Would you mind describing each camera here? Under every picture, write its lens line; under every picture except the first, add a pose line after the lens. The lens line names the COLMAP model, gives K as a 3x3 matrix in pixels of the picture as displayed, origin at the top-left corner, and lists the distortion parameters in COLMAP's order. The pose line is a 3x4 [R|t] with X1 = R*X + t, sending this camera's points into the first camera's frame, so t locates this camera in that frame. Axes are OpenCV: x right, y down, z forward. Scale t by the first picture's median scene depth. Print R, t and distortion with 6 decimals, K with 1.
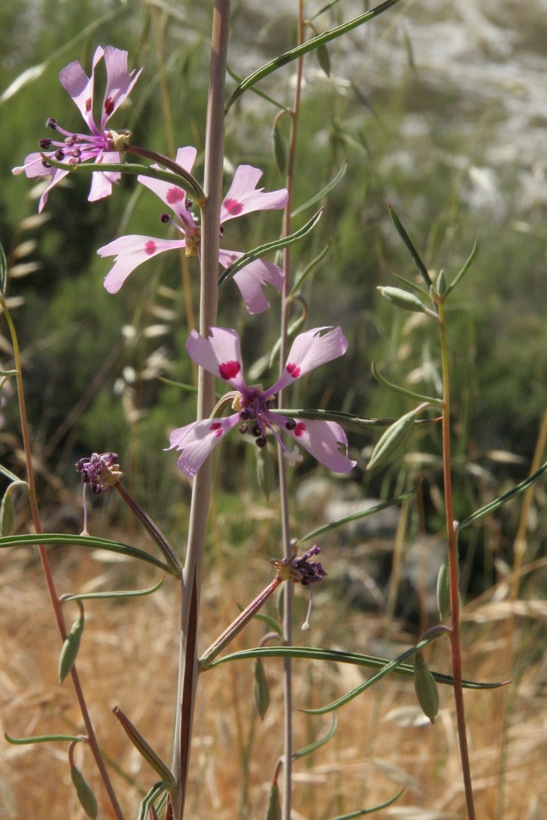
lens RADIAL K [[2891.8, 0, 270.3], [0, 2891.8, 414.9], [0, 0, 1]] dist [-1.823820, 0.000000]
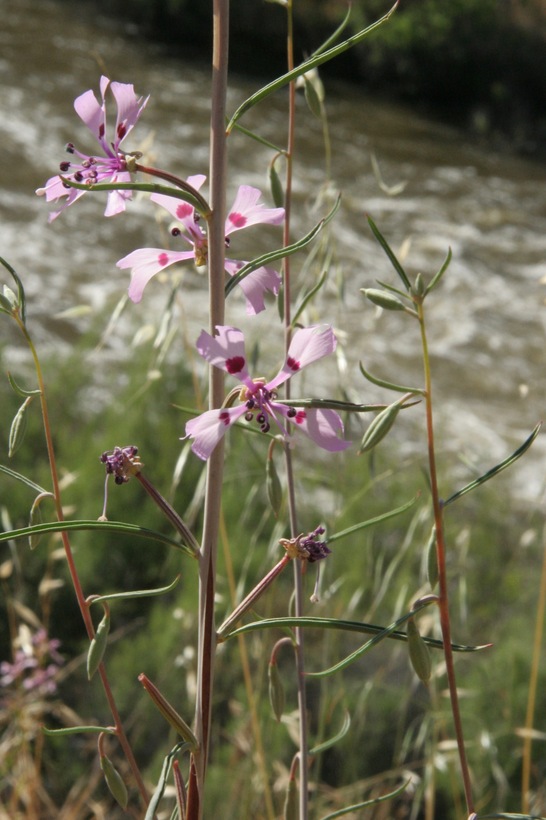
lens RADIAL K [[2891.8, 0, 275.9], [0, 2891.8, 410.2], [0, 0, 1]] dist [-1.823820, 0.000000]
pose [[0.999638, -0.025993, -0.006955, 0.007781], [0.025934, 0.999628, -0.008403, 0.010323], [0.007171, 0.008219, 0.999941, -0.102927]]
